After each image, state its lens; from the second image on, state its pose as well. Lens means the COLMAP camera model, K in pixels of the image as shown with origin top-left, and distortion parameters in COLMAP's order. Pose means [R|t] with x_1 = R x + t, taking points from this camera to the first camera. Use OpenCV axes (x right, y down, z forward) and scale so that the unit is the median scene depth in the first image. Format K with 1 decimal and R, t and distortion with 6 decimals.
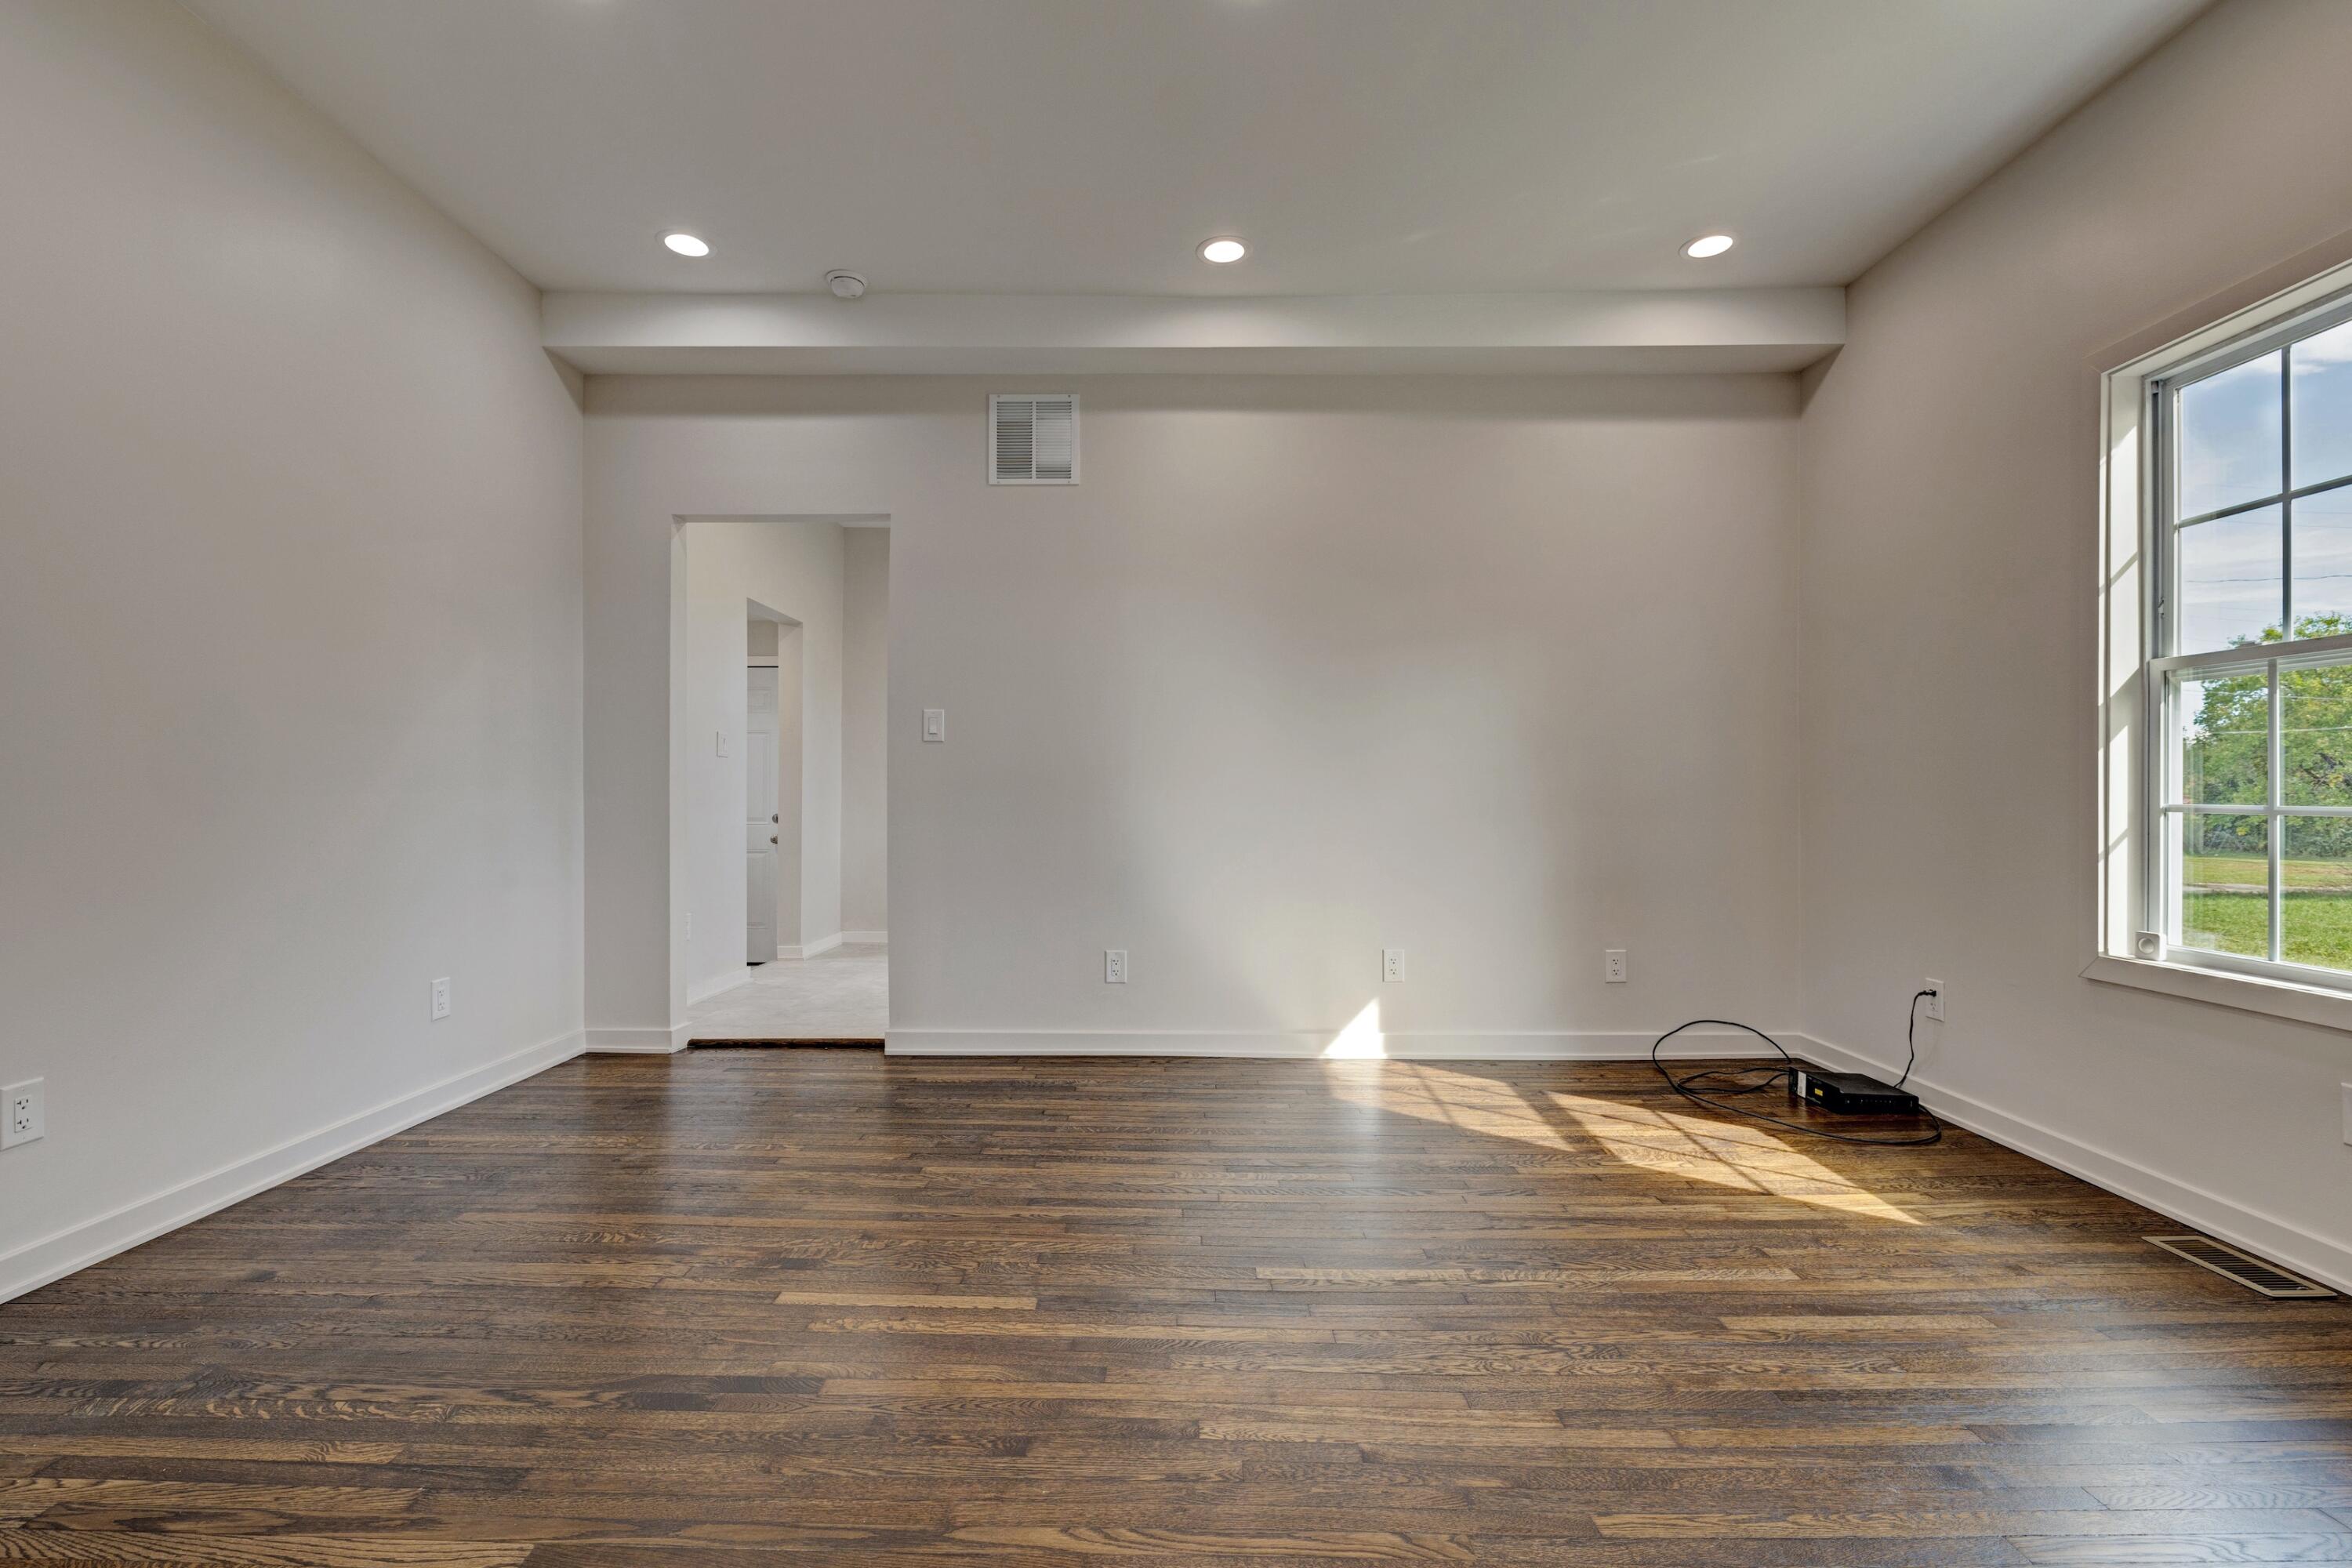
lens RADIAL K [[1062.2, 0, 1174.5], [0, 1062.2, 786.1], [0, 0, 1]] dist [-0.001988, 0.000001]
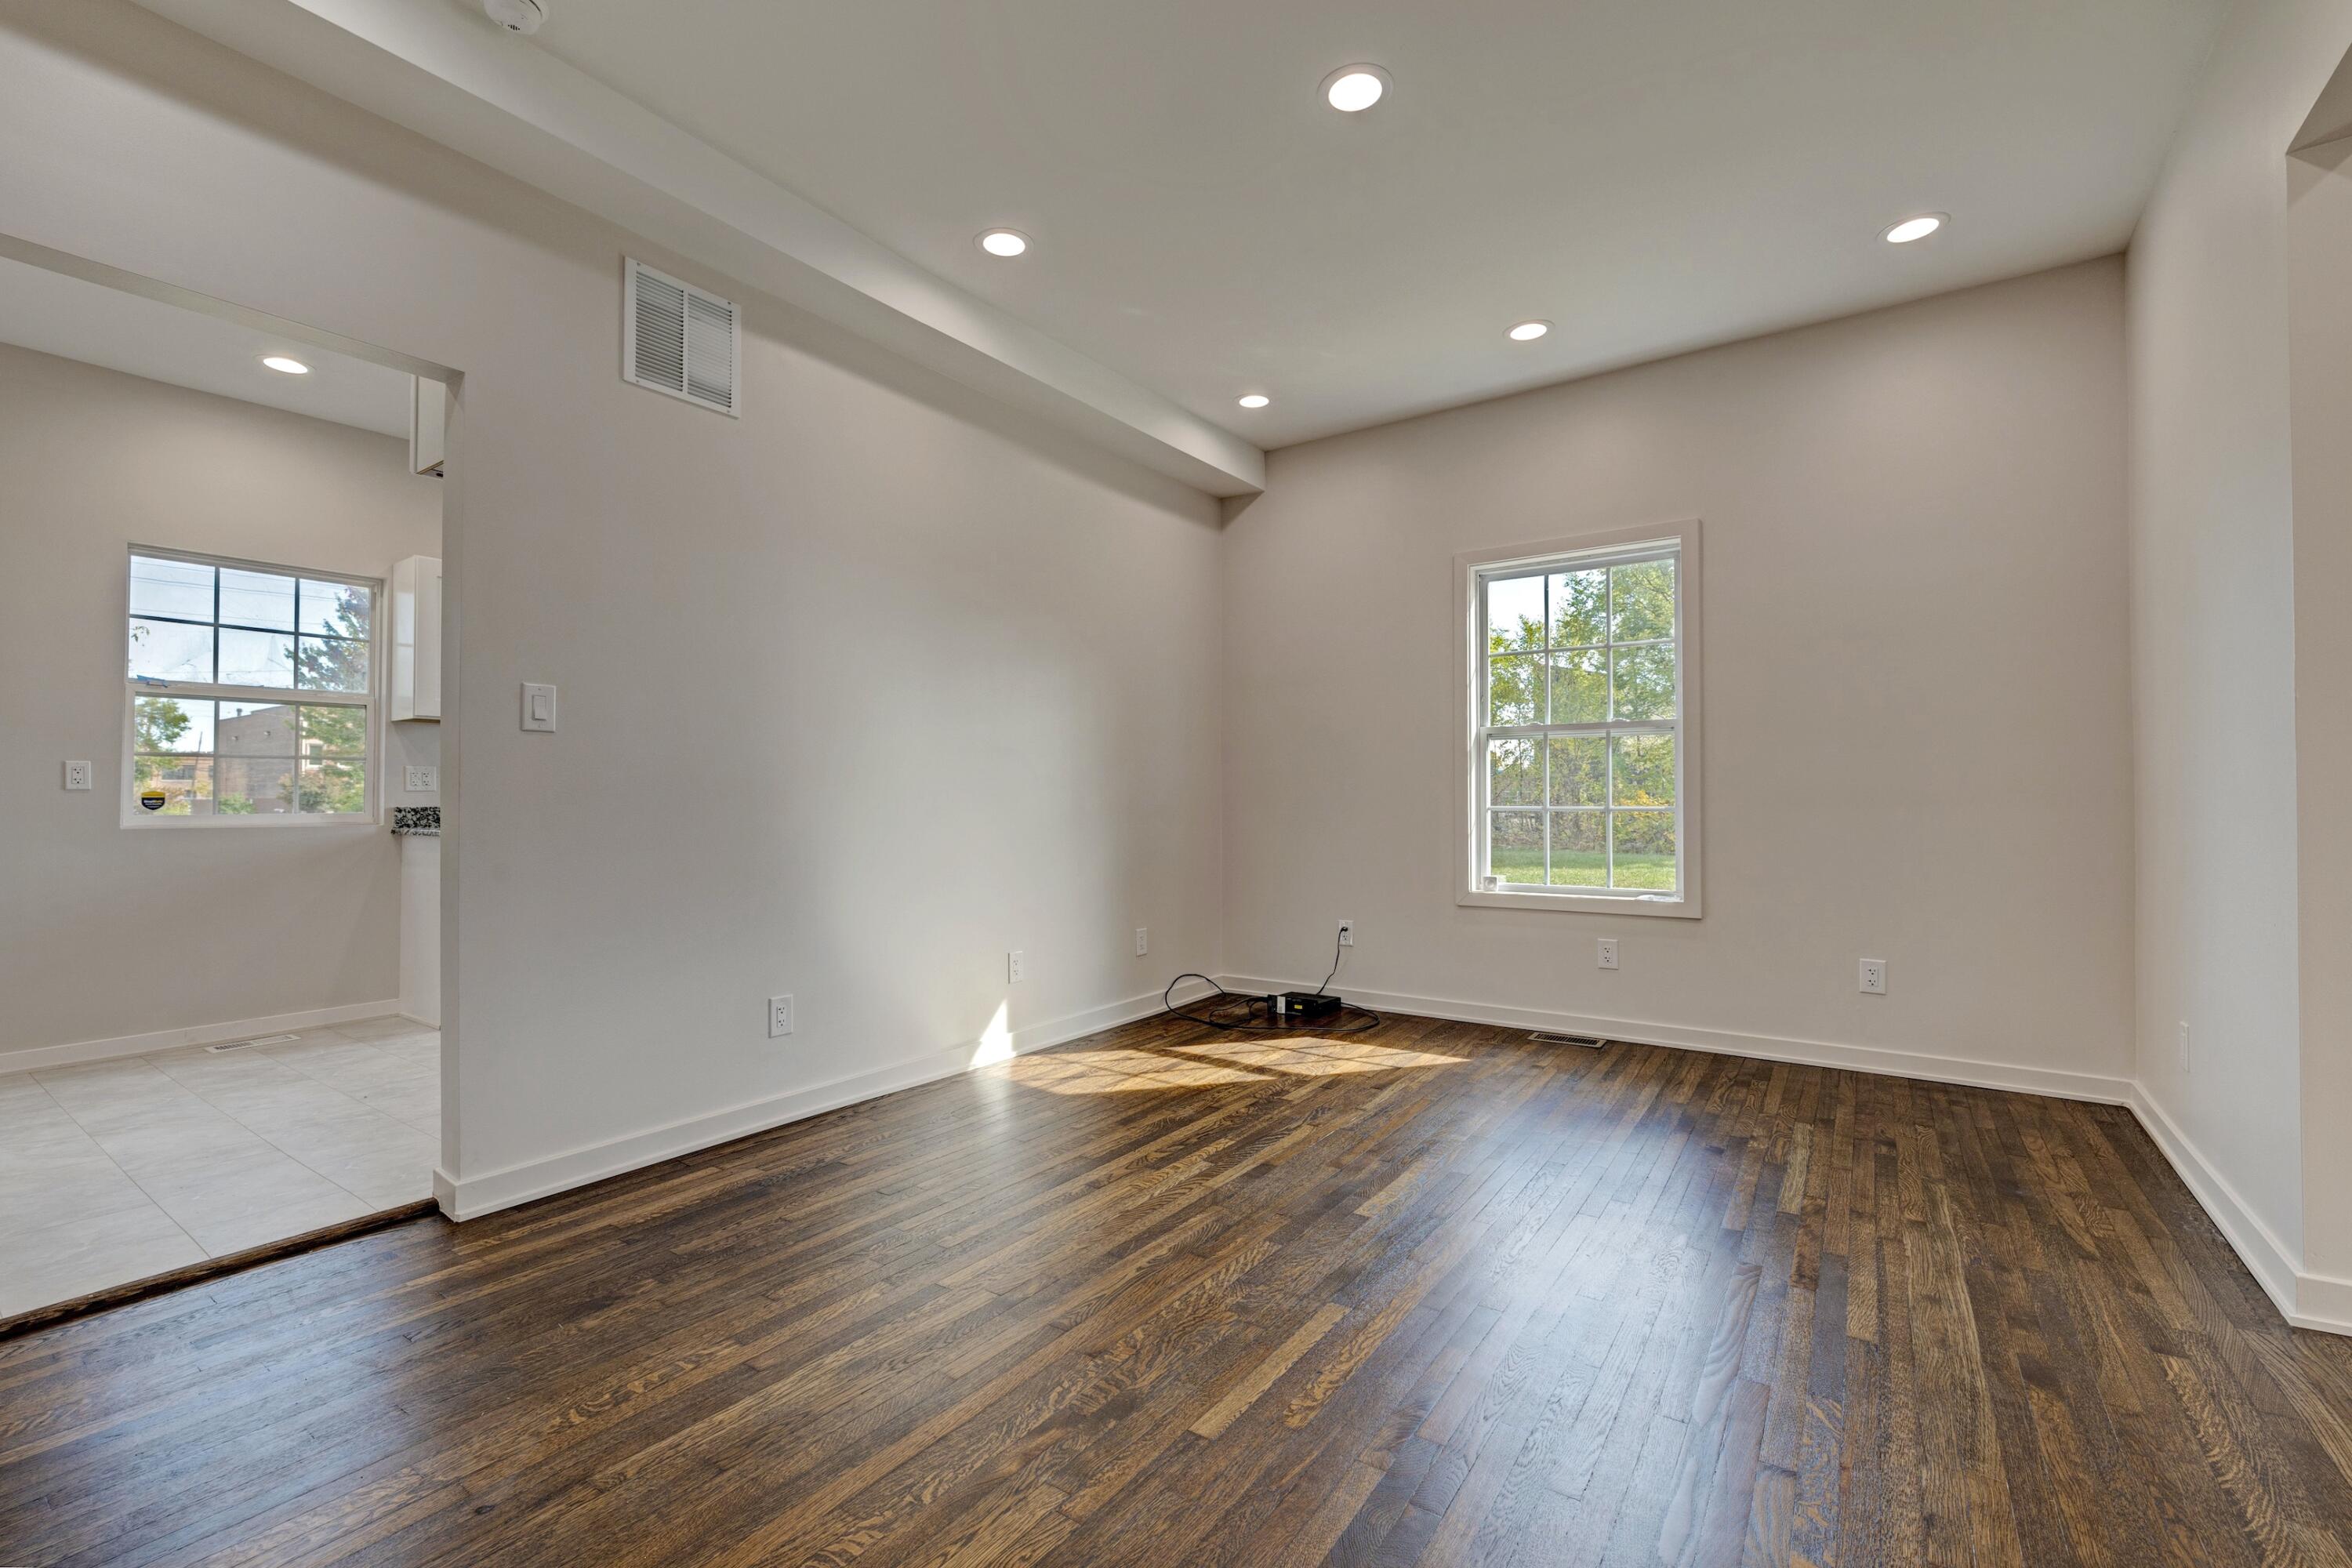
lens RADIAL K [[1009.1, 0, 1178.6], [0, 1009.1, 786.5], [0, 0, 1]] dist [-0.006018, -0.000085]
pose [[0.557117, 0.006657, 0.830407, -0.549968], [-0.000119, 0.999968, -0.007937, -0.001918], [-0.830434, 0.004323, 0.557101, 0.316721]]
